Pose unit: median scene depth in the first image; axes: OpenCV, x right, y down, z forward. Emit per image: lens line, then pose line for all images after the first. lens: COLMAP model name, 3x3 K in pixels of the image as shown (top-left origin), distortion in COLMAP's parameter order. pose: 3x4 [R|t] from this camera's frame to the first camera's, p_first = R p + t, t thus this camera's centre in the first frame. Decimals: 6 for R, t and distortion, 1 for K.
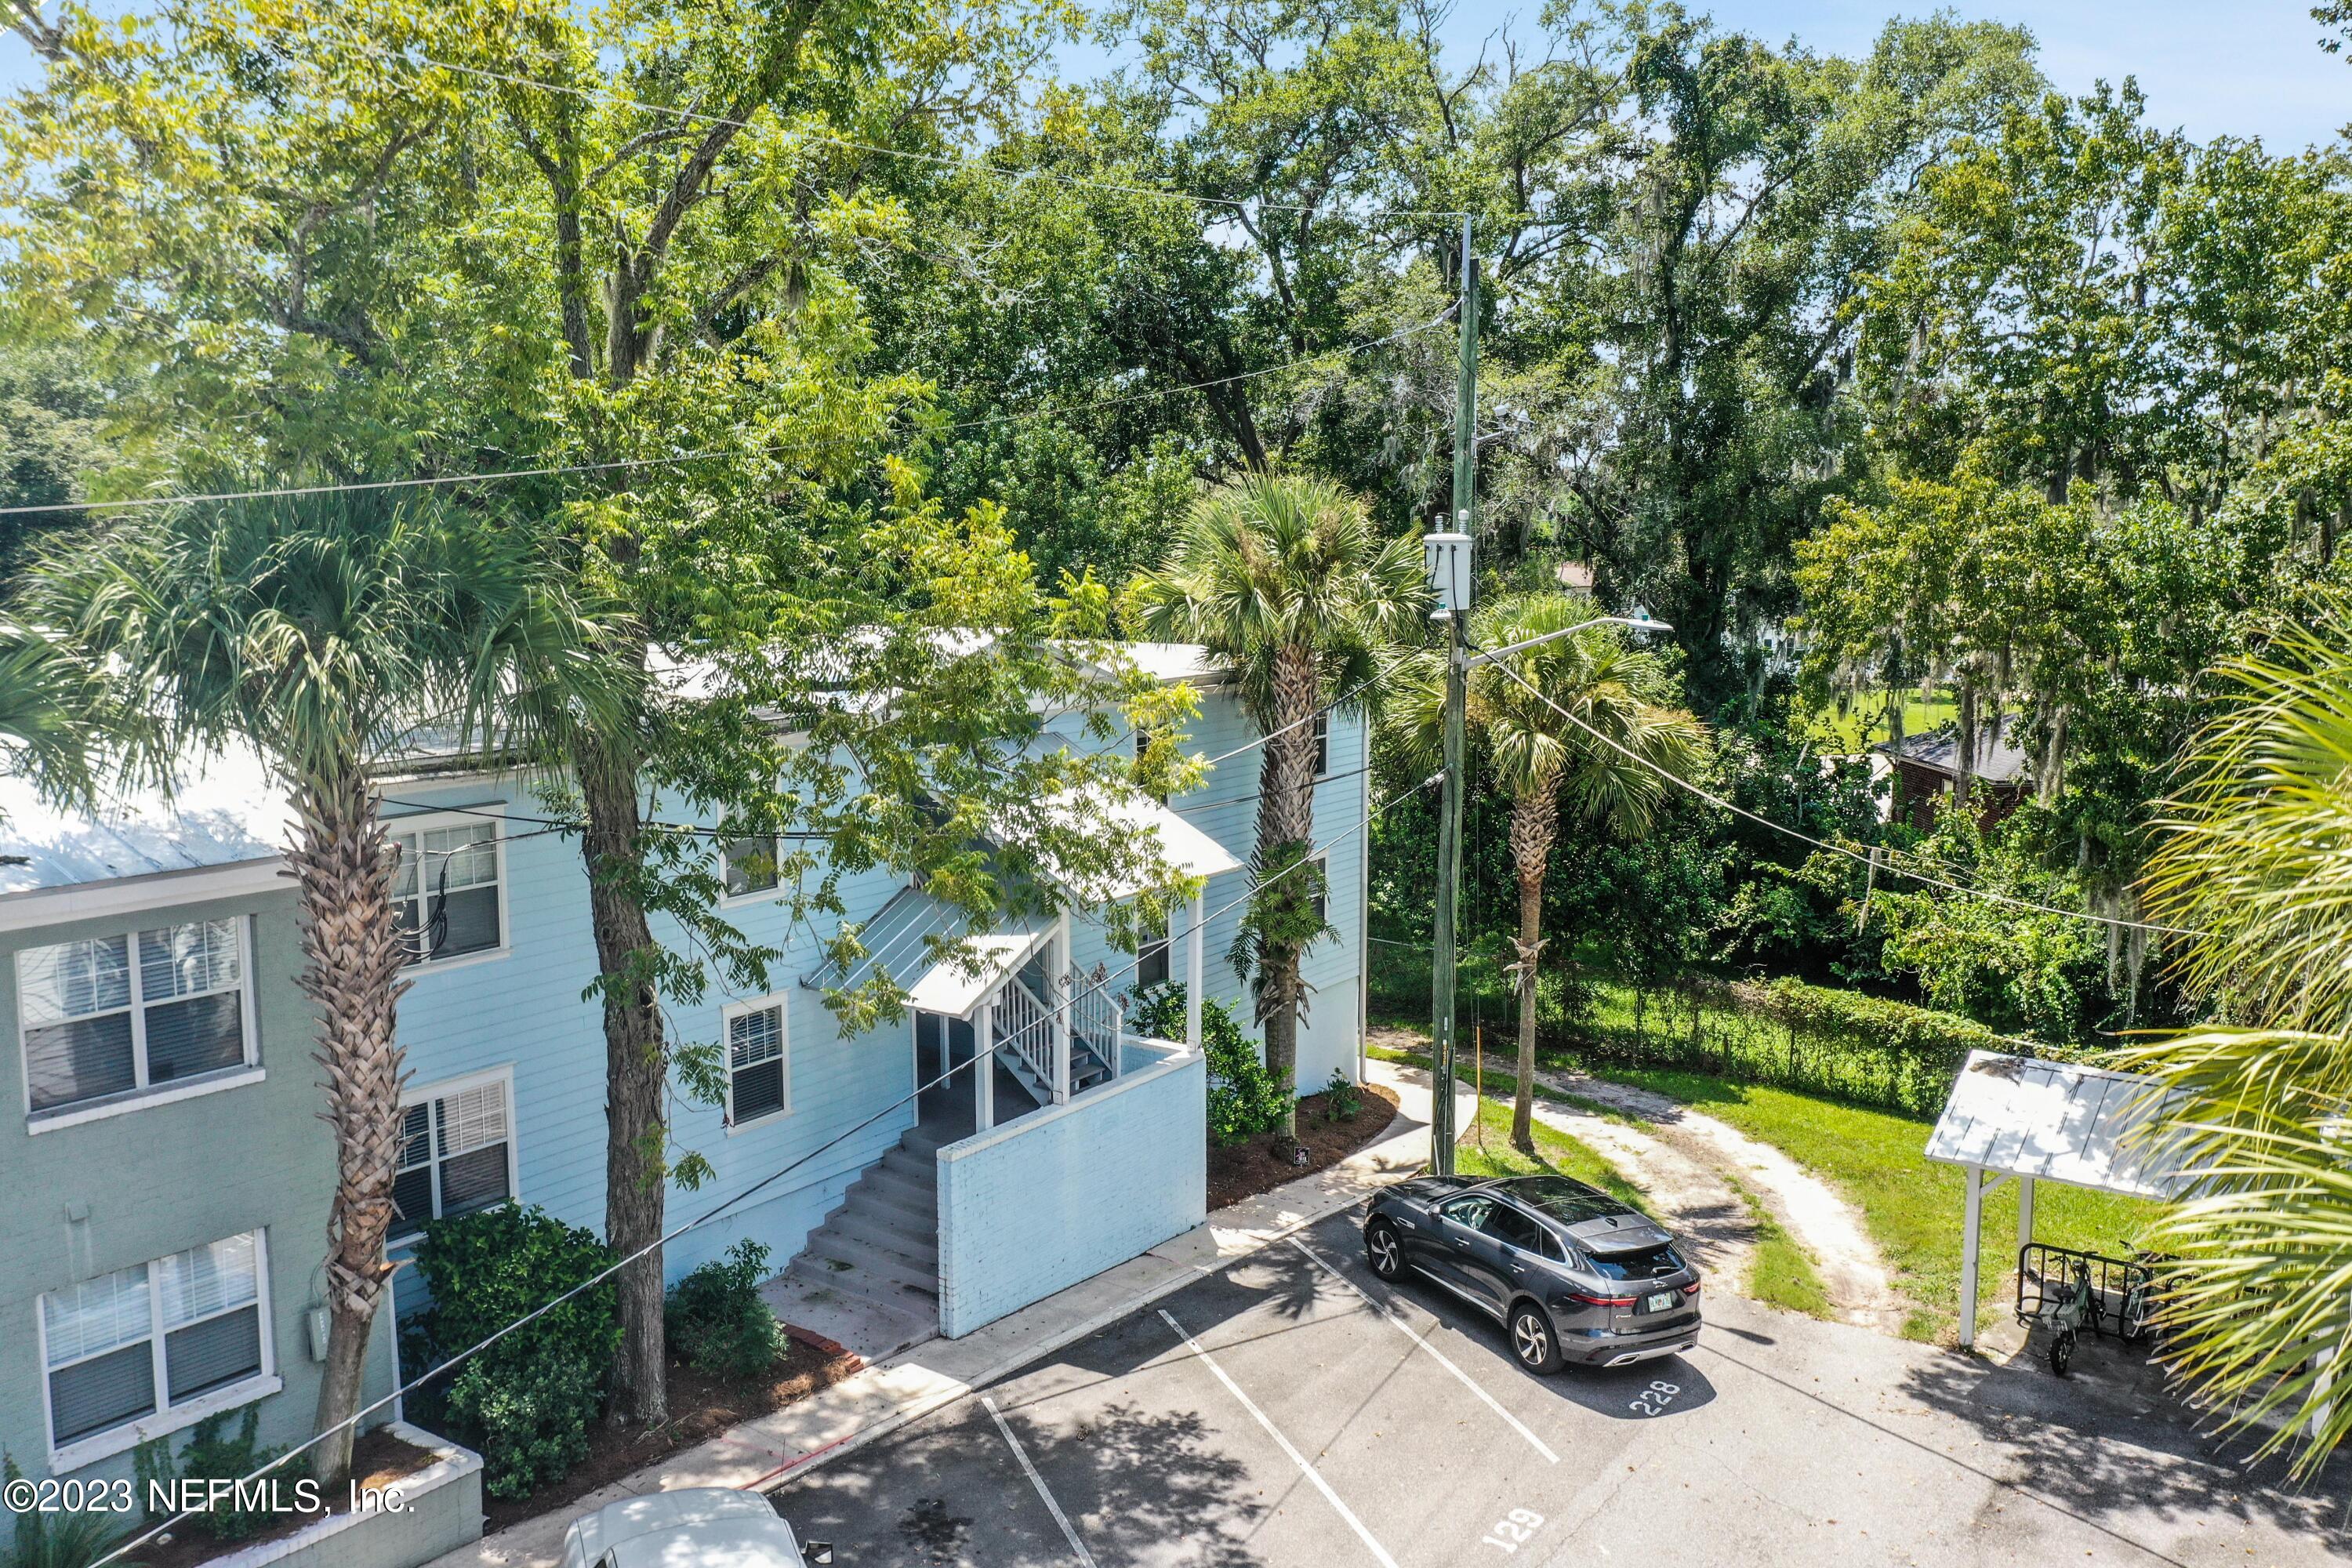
lens RADIAL K [[1859.0, 0, 1176.0], [0, 1859.0, 784.0], [0, 0, 1]] dist [0.001158, 0.004814]
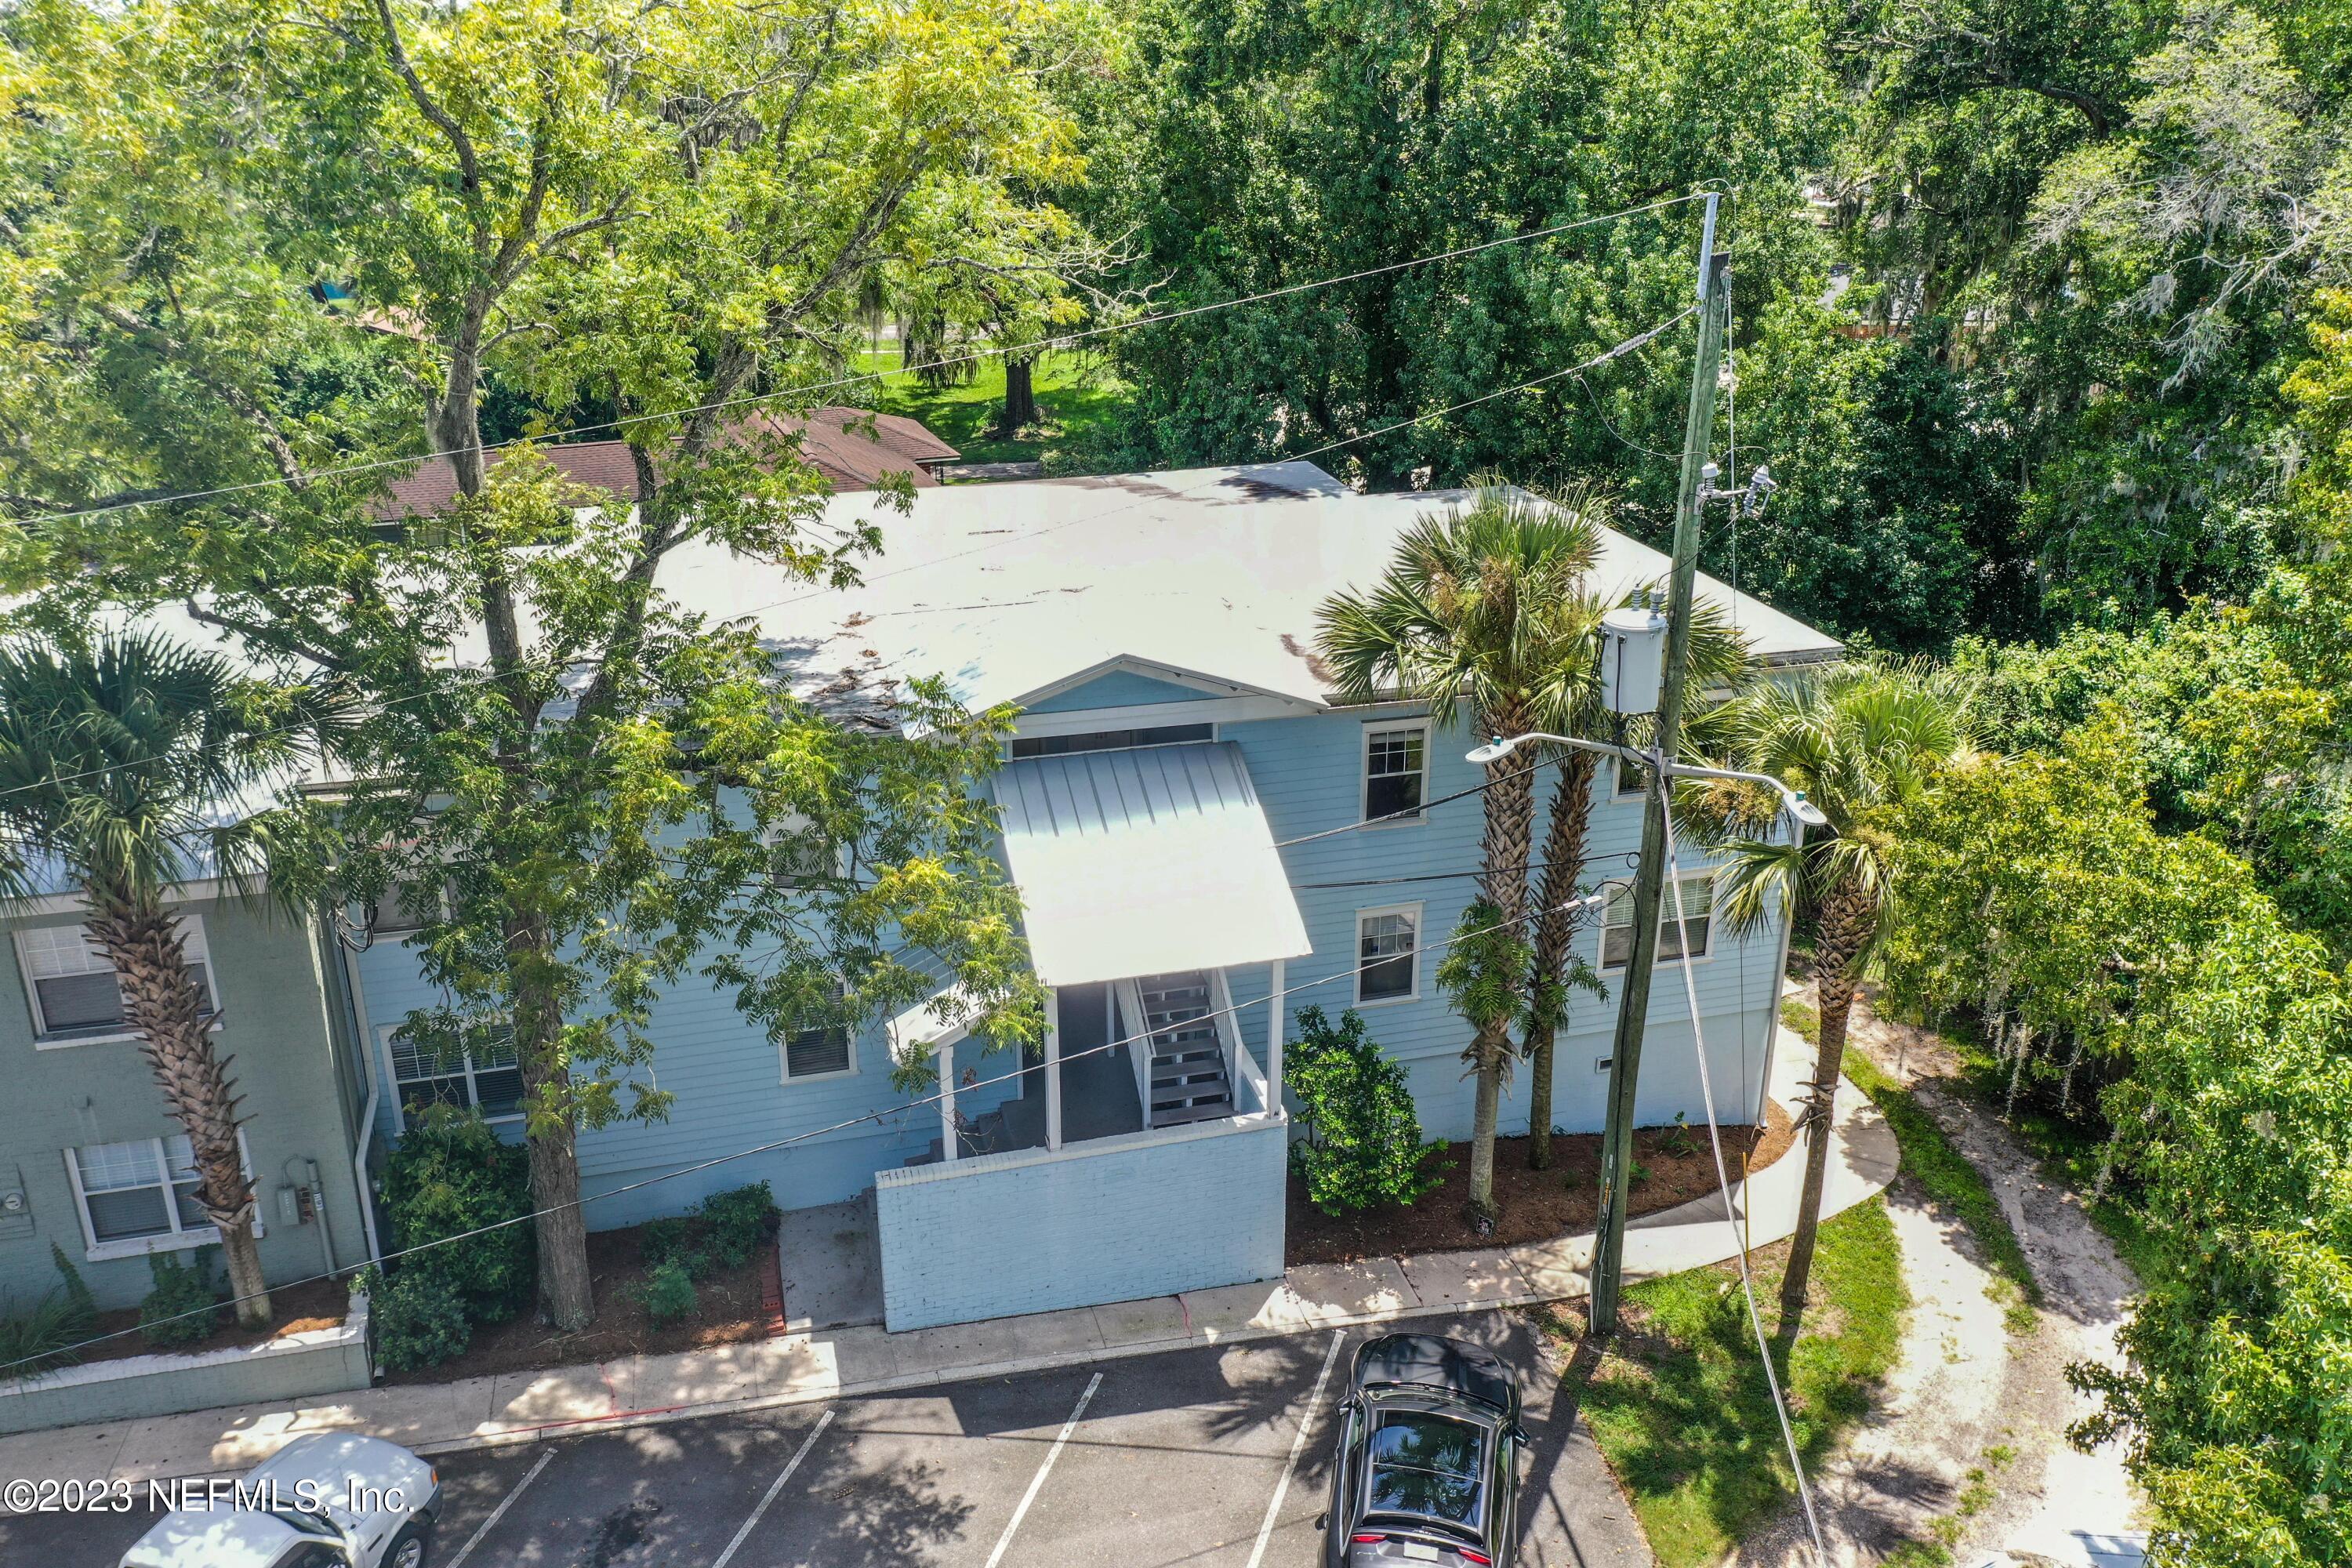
lens RADIAL K [[1859.0, 0, 1176.0], [0, 1859.0, 784.0], [0, 0, 1]] dist [0.001158, 0.004814]
pose [[0.779085, 0.232302, -0.582291, 0.543649], [-0.090530, 0.960767, 0.262166, -0.295174], [0.620348, -0.151535, 0.769549, 0.302536]]
